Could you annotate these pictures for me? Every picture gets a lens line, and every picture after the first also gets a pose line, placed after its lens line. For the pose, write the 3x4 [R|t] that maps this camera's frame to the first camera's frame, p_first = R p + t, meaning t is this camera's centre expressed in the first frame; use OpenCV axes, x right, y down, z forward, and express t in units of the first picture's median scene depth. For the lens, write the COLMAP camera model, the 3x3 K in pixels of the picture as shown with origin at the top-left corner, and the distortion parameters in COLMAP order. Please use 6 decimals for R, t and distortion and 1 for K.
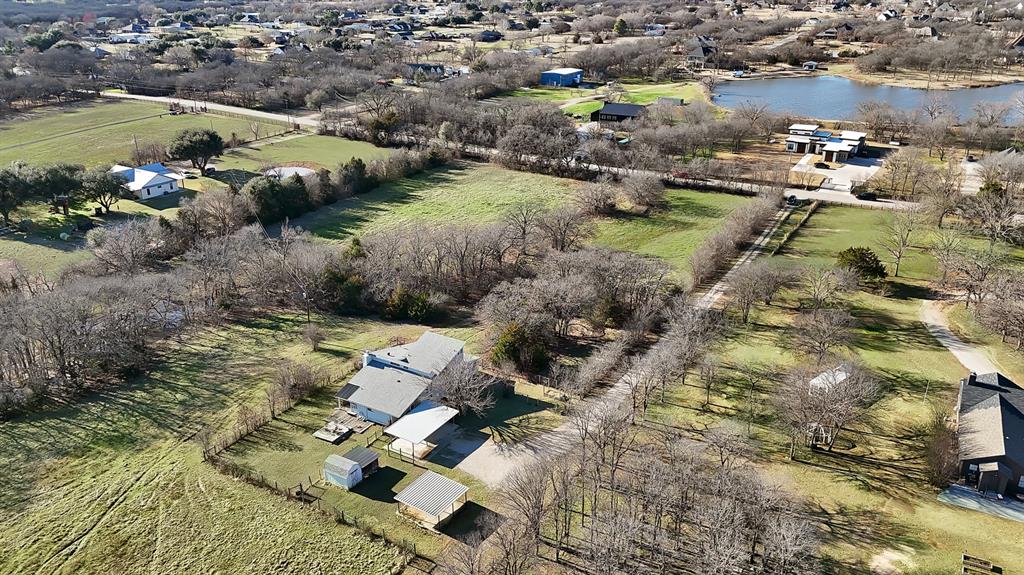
lens RADIAL K [[779.4, 0, 512.0], [0, 779.4, 287.5], [0, 0, 1]] dist [0.111255, -0.160700]
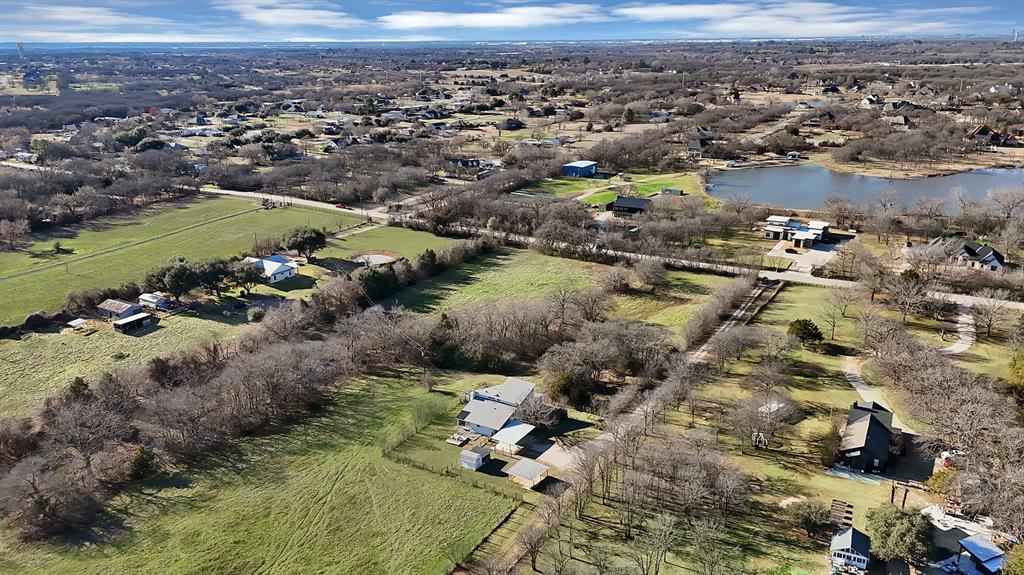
lens RADIAL K [[779.4, 0, 512.0], [0, 779.4, 287.5], [0, 0, 1]] dist [0.111255, -0.160700]
pose [[0.999887, -0.006747, -0.013405, -0.045575], [0.005700, 0.997042, -0.076647, -0.001441], [0.013883, 0.076562, 0.996968, -0.302445]]
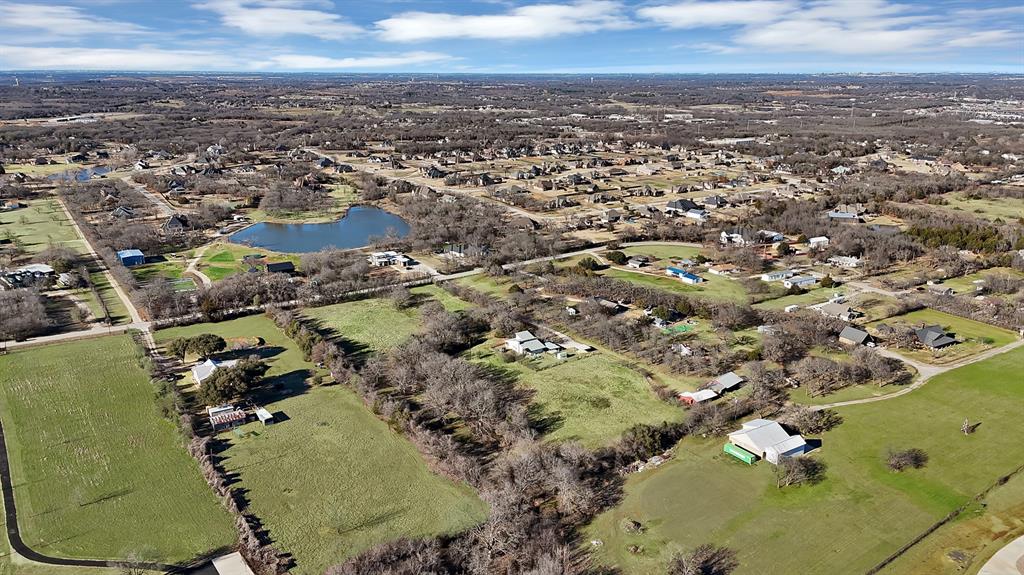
lens RADIAL K [[779.4, 0, 512.0], [0, 779.4, 287.5], [0, 0, 1]] dist [0.111255, -0.160700]
pose [[0.406571, -0.248817, 0.879085, -1.692715], [0.340401, 0.934175, 0.106976, -0.276006], [-0.847837, 0.255748, 0.464506, -0.327514]]
